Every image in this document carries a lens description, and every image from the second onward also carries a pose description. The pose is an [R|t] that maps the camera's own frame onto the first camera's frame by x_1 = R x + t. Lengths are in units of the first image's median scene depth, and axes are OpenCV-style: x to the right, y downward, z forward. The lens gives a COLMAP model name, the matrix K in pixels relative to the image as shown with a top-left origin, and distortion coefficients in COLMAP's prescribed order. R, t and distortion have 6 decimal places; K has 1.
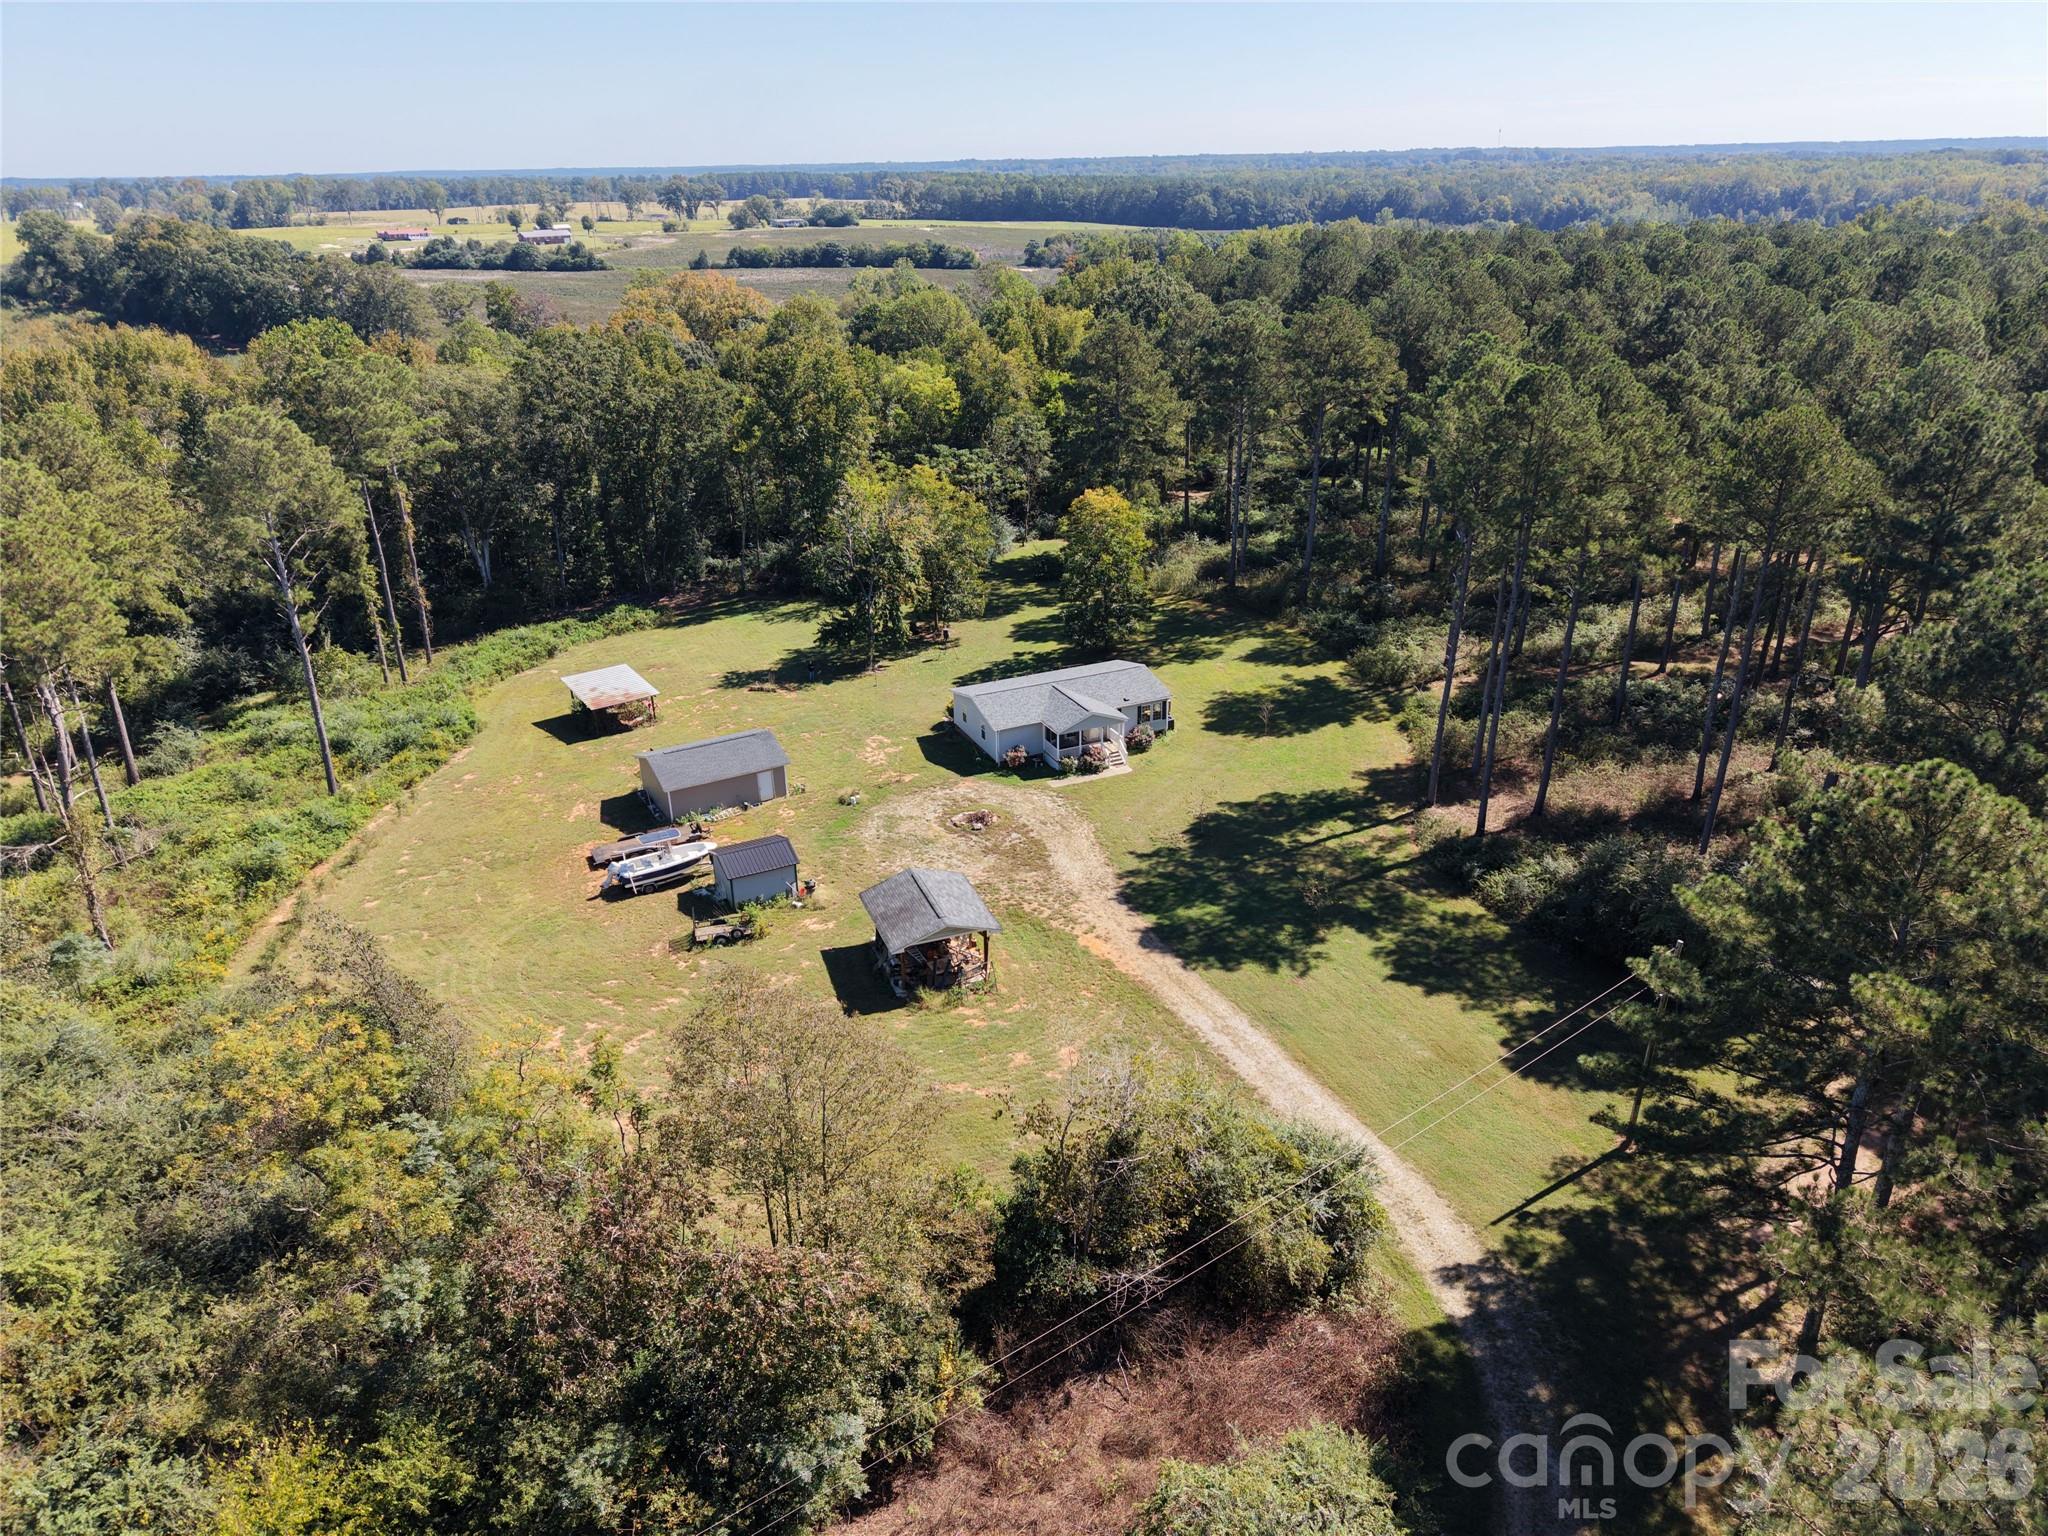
lens RADIAL K [[1425.5, 0, 1027.4], [0, 1425.5, 775.3], [0, 0, 1]] dist [0.001594, -0.003828]
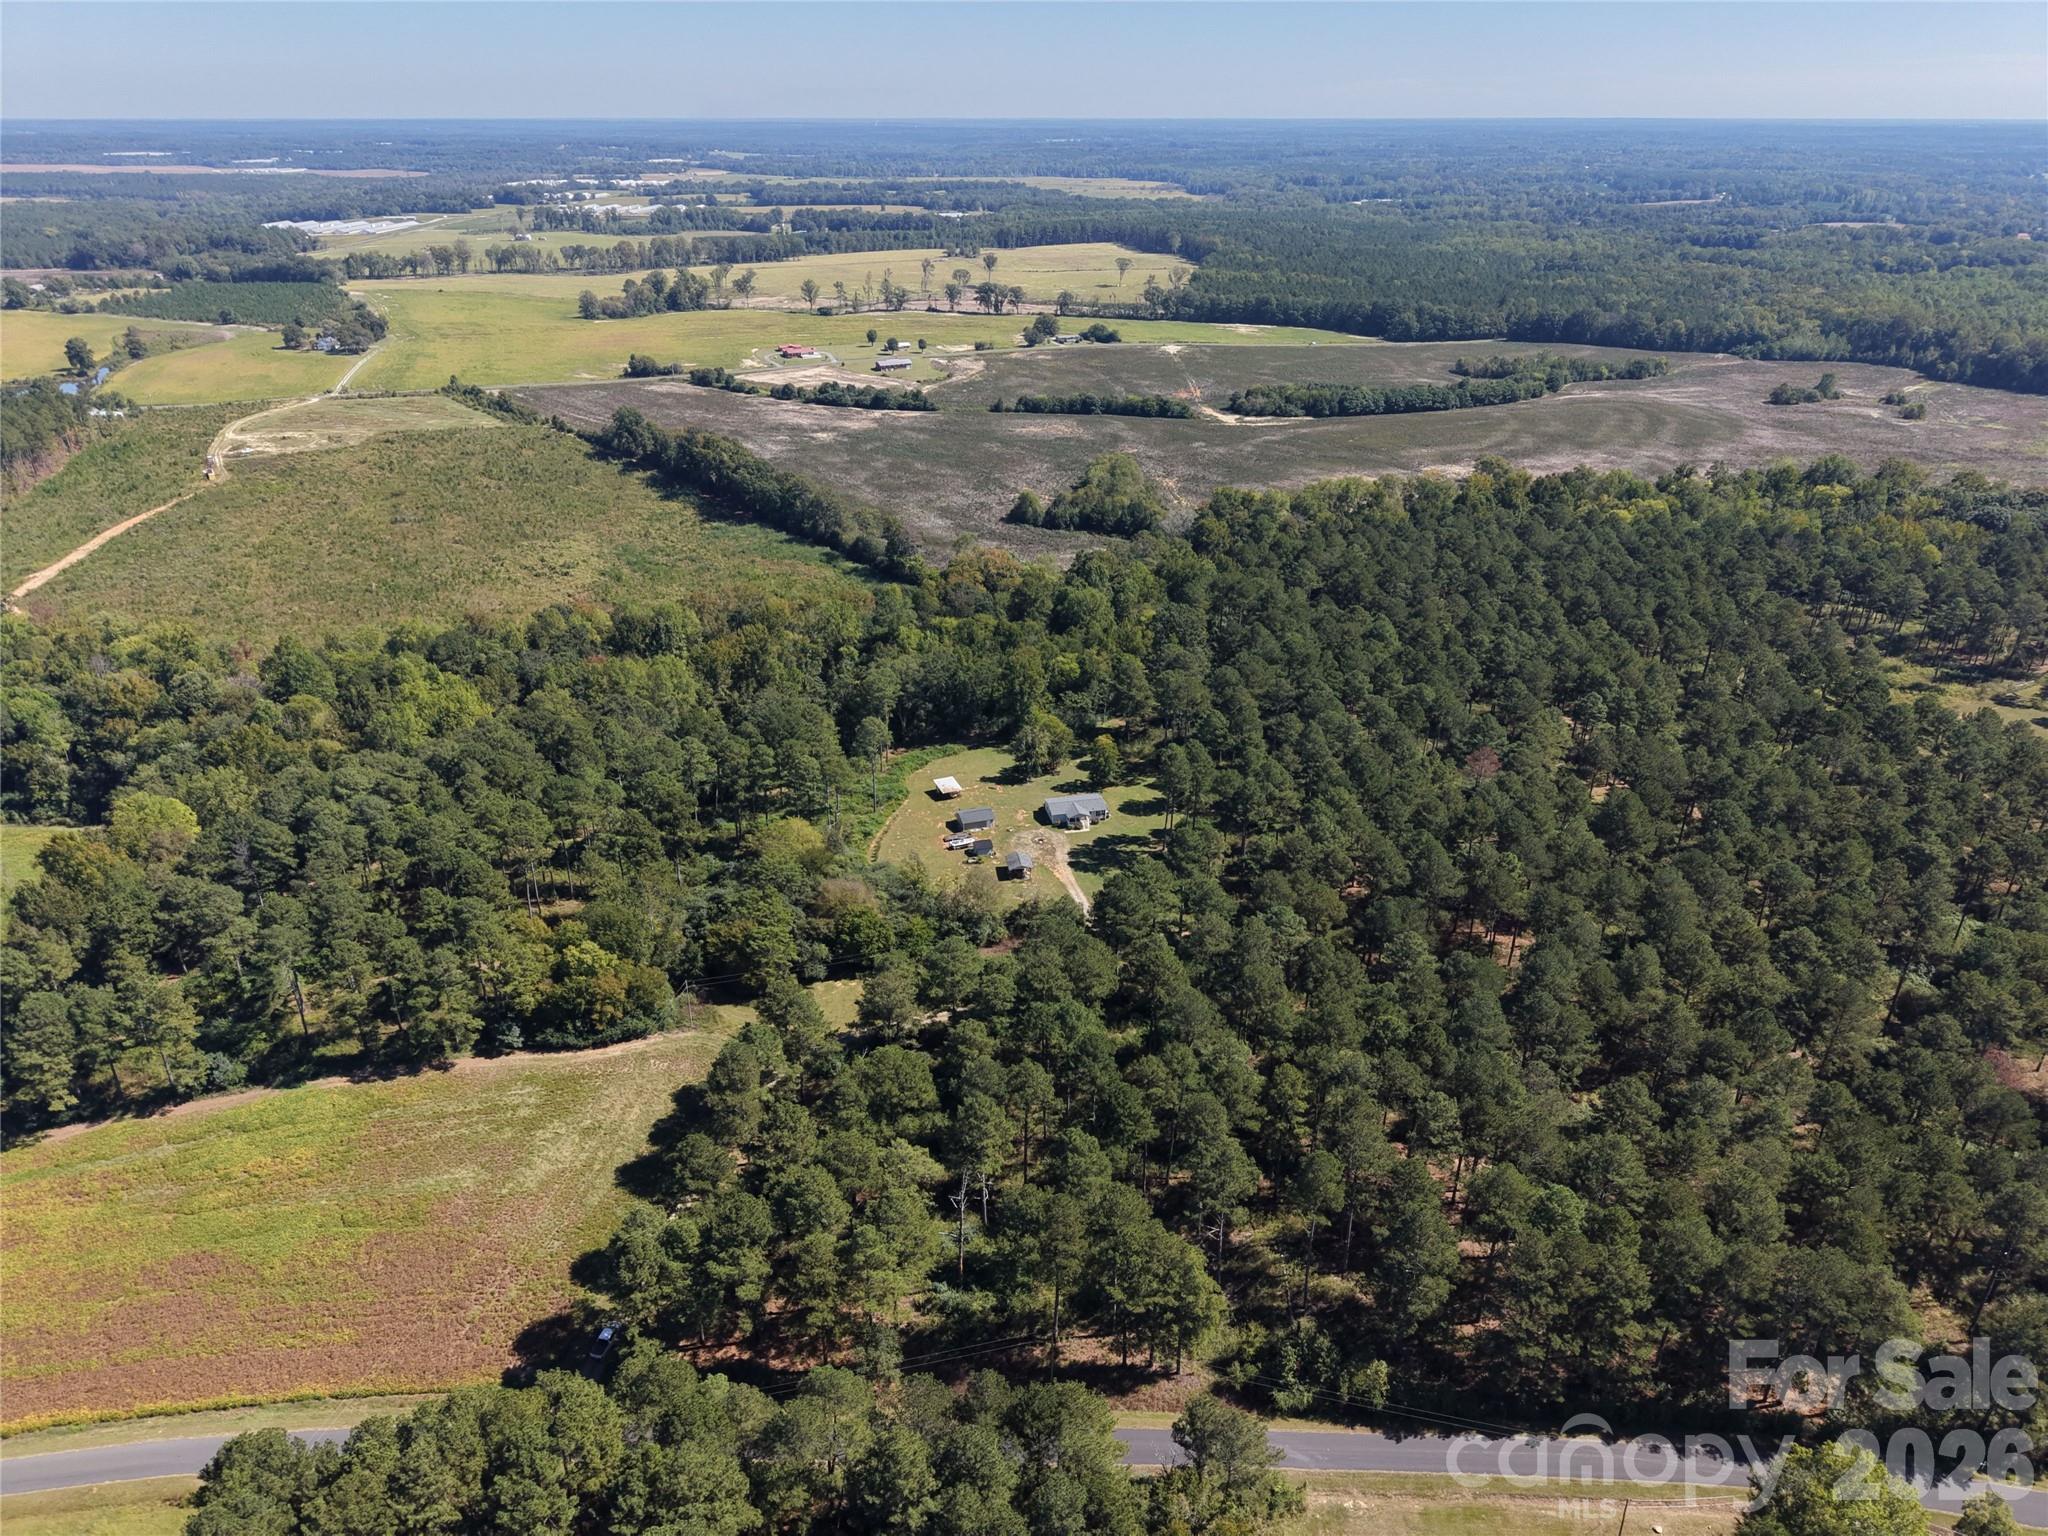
lens RADIAL K [[1425.5, 0, 1024.5], [0, 1425.5, 766.0], [0, 0, 1]] dist [0.001594, -0.003828]
pose [[0.979069, 0.107973, -0.172525, 0.409364], [-0.103930, 0.994059, 0.032324, -0.207113], [0.174991, -0.013717, 0.984475, -2.021994]]
